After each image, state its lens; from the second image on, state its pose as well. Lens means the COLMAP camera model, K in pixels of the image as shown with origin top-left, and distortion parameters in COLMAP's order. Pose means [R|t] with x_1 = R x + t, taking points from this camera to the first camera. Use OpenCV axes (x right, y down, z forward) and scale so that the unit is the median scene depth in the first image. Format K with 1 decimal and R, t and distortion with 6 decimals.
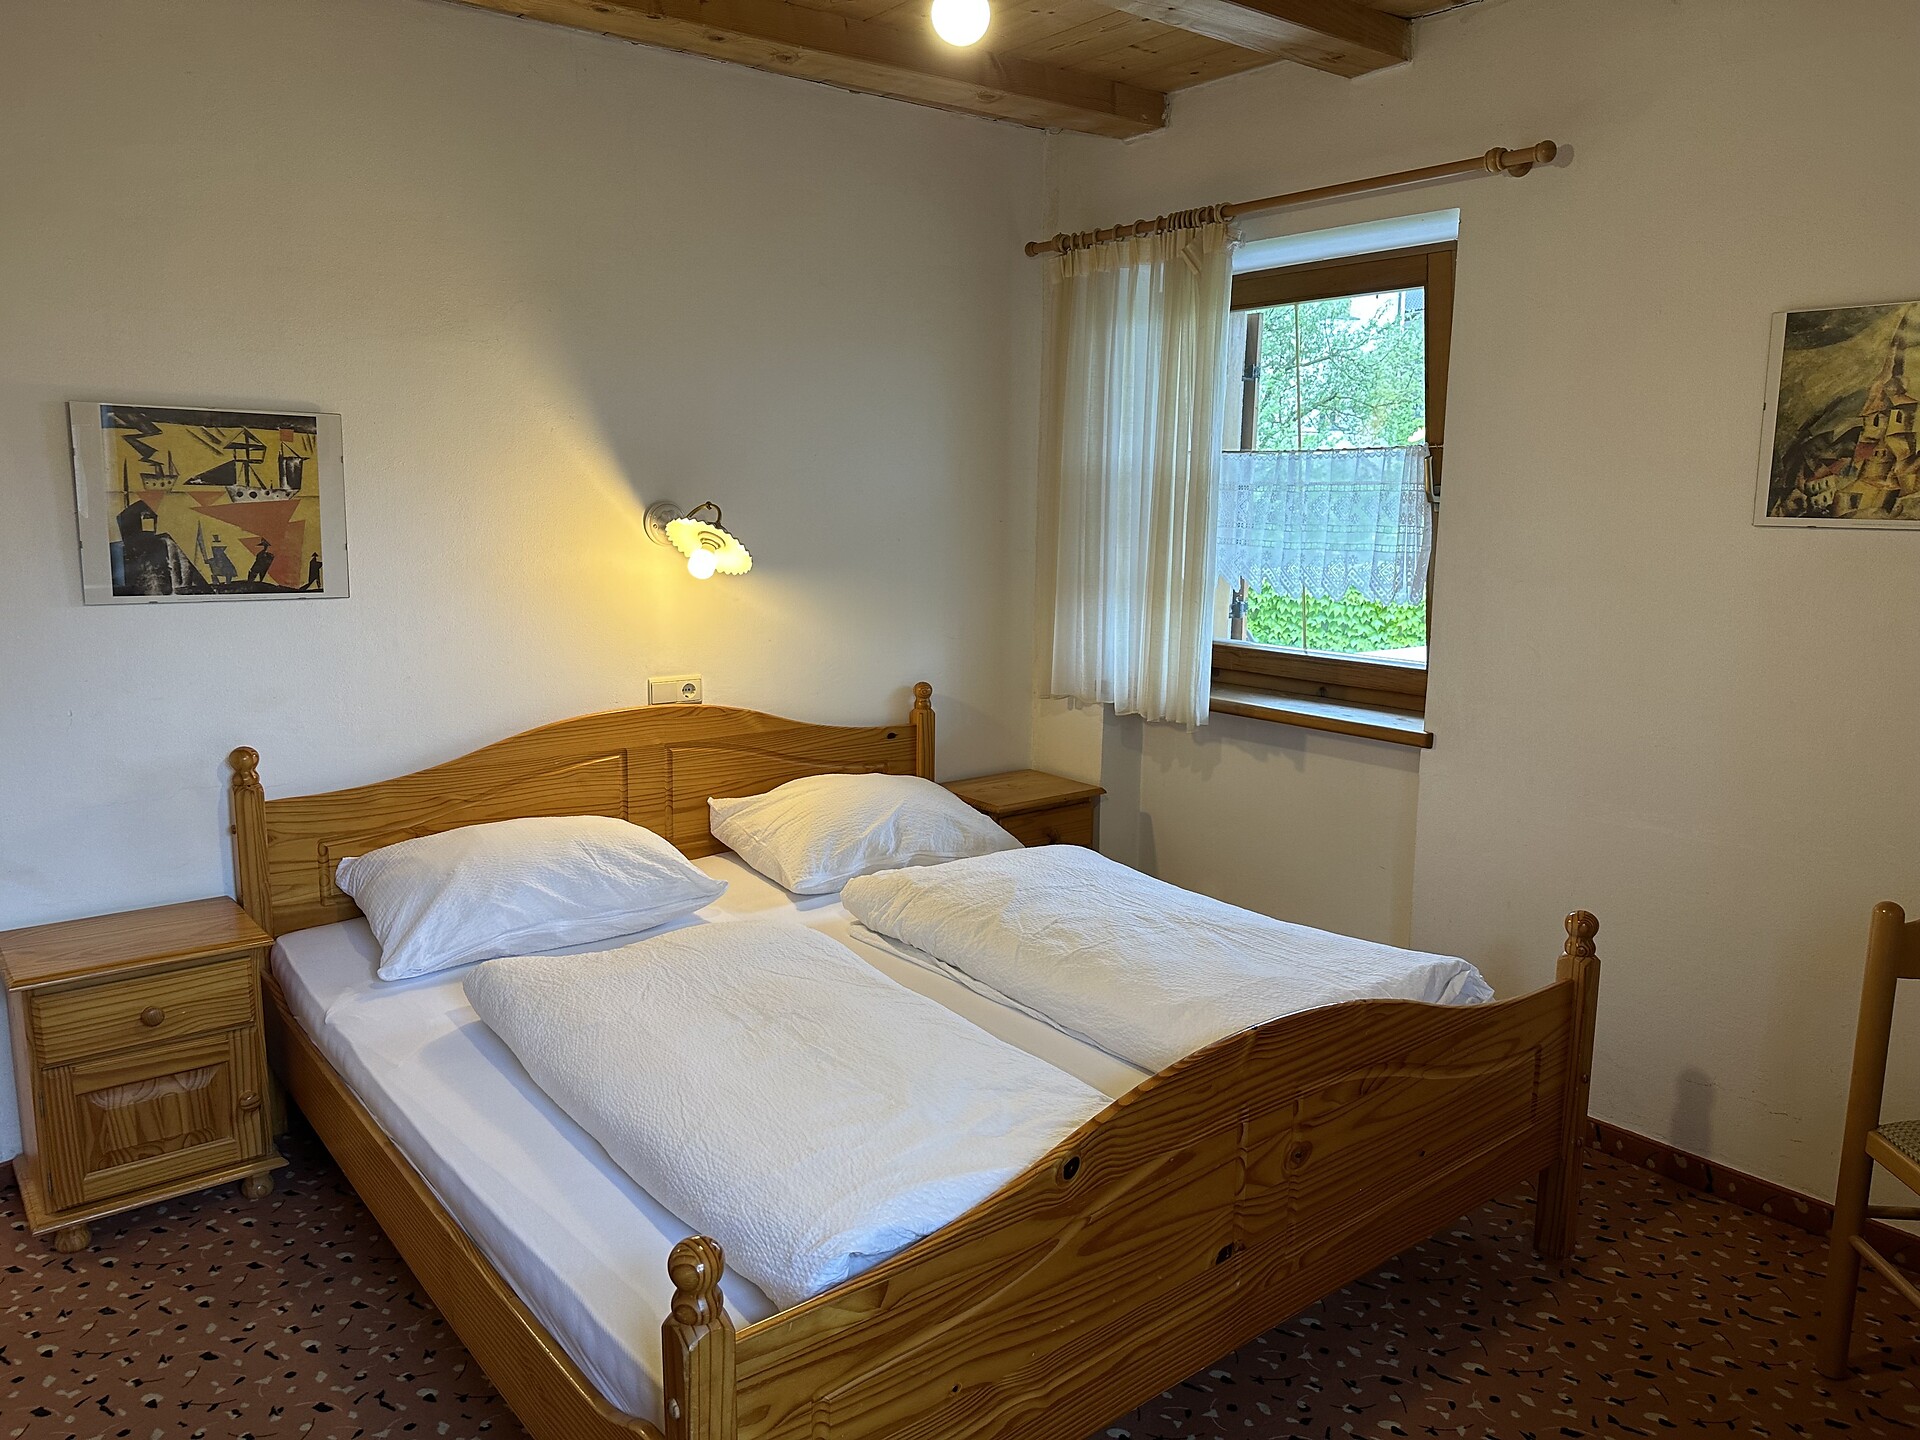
lens RADIAL K [[1338.0, 0, 958.1], [0, 1338.0, 719.5], [0, 0, 1]] dist [-0.027589, 0.012227]
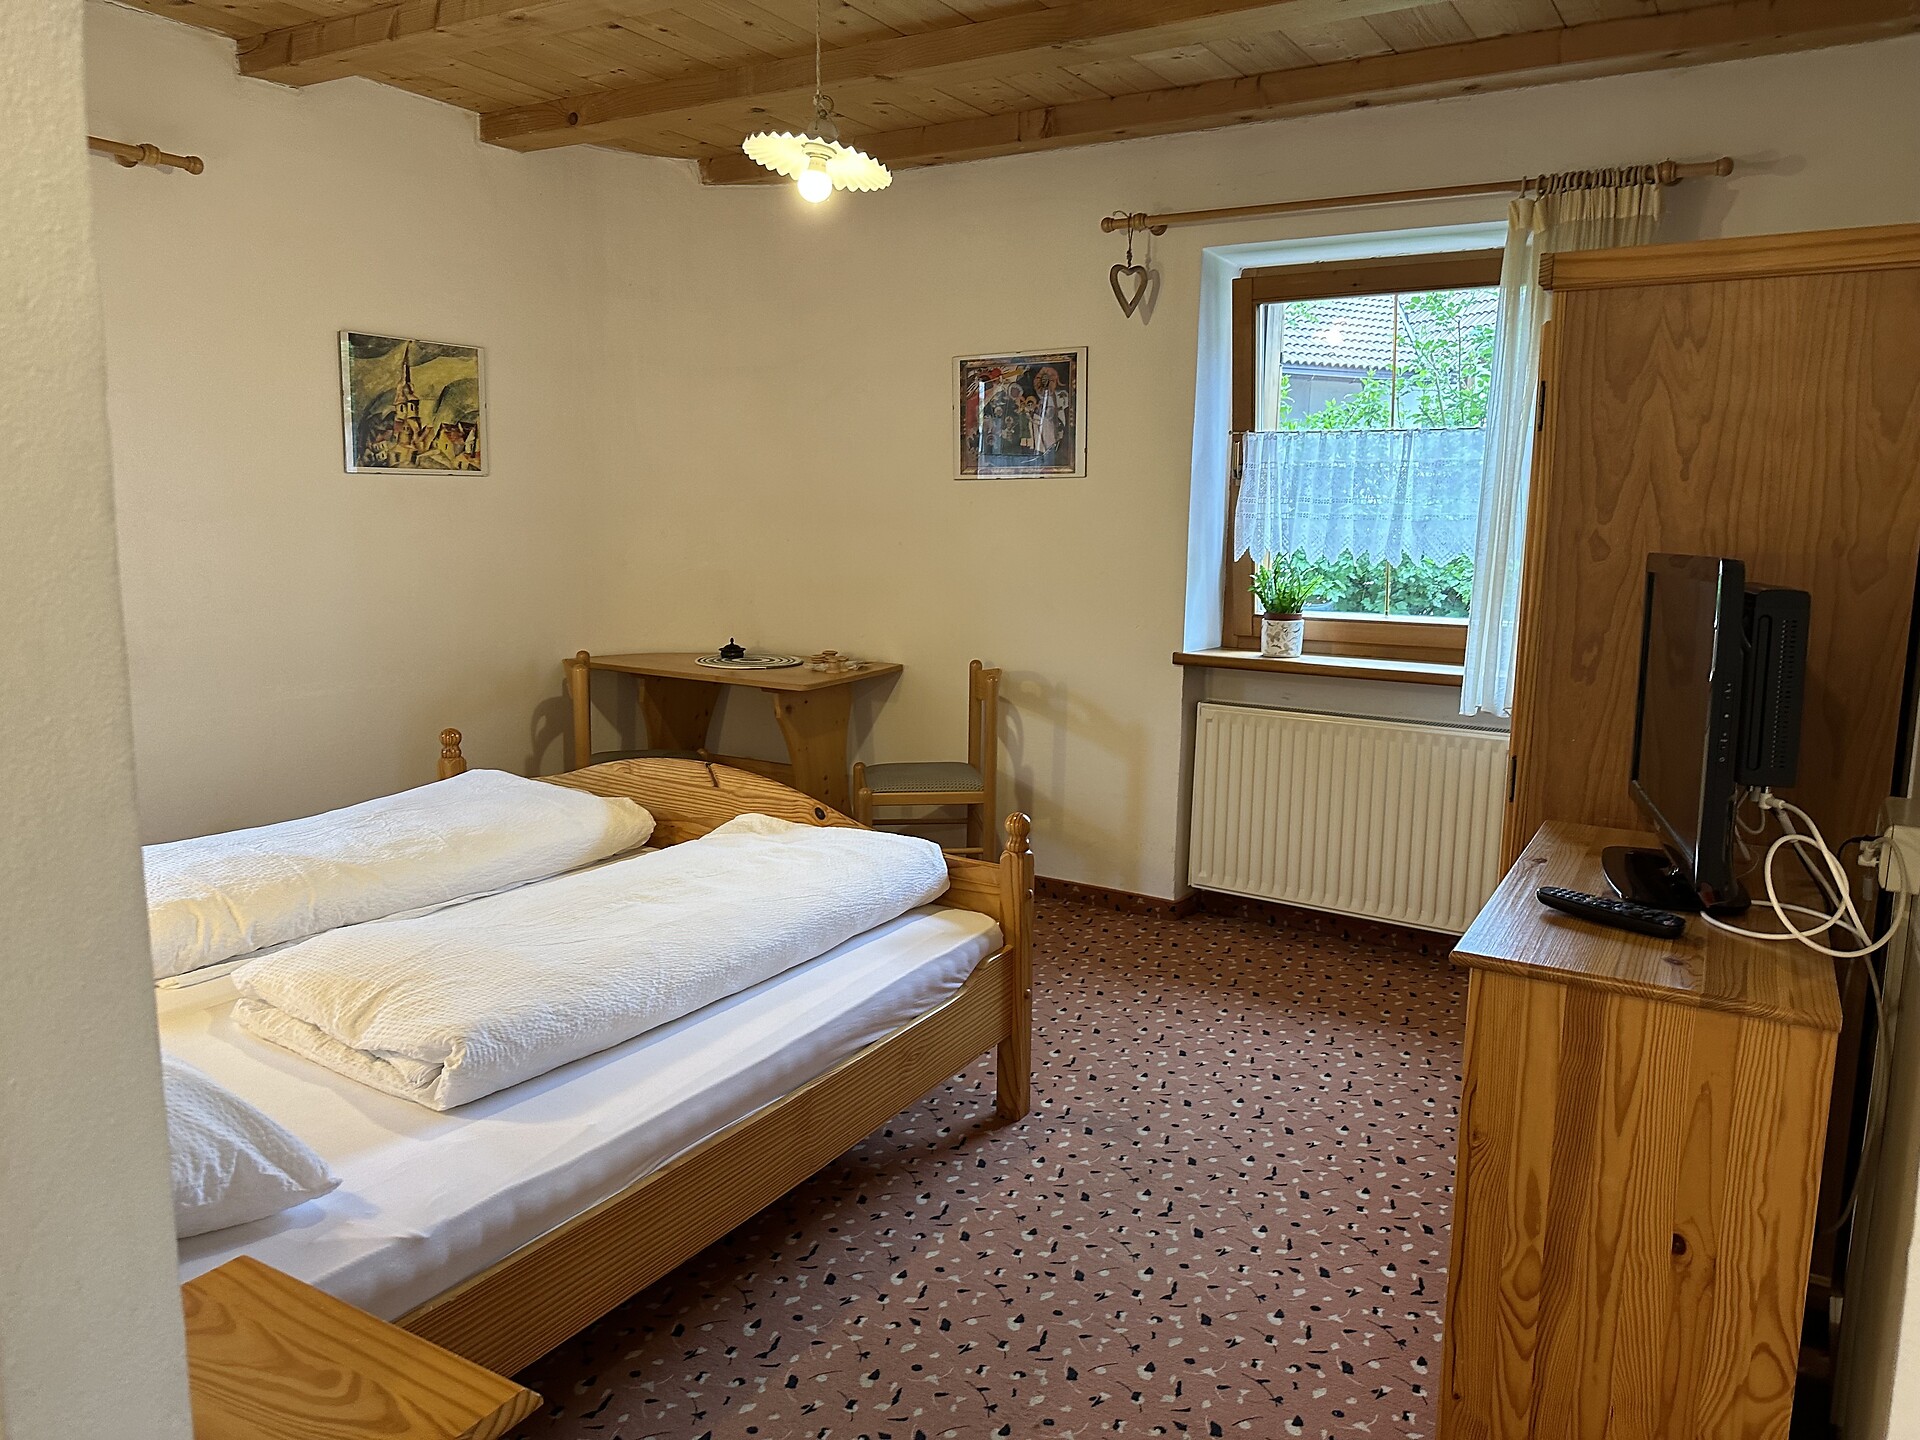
lens RADIAL K [[1338.0, 0, 962.0], [0, 1338.0, 718.5], [0, 0, 1]] dist [-0.027589, 0.012227]
pose [[-0.345258, -0.164459, 0.923986, -1.143208], [0.141603, 0.964127, 0.224515, -0.124774], [-0.927764, 0.208355, -0.309585, 0.935588]]
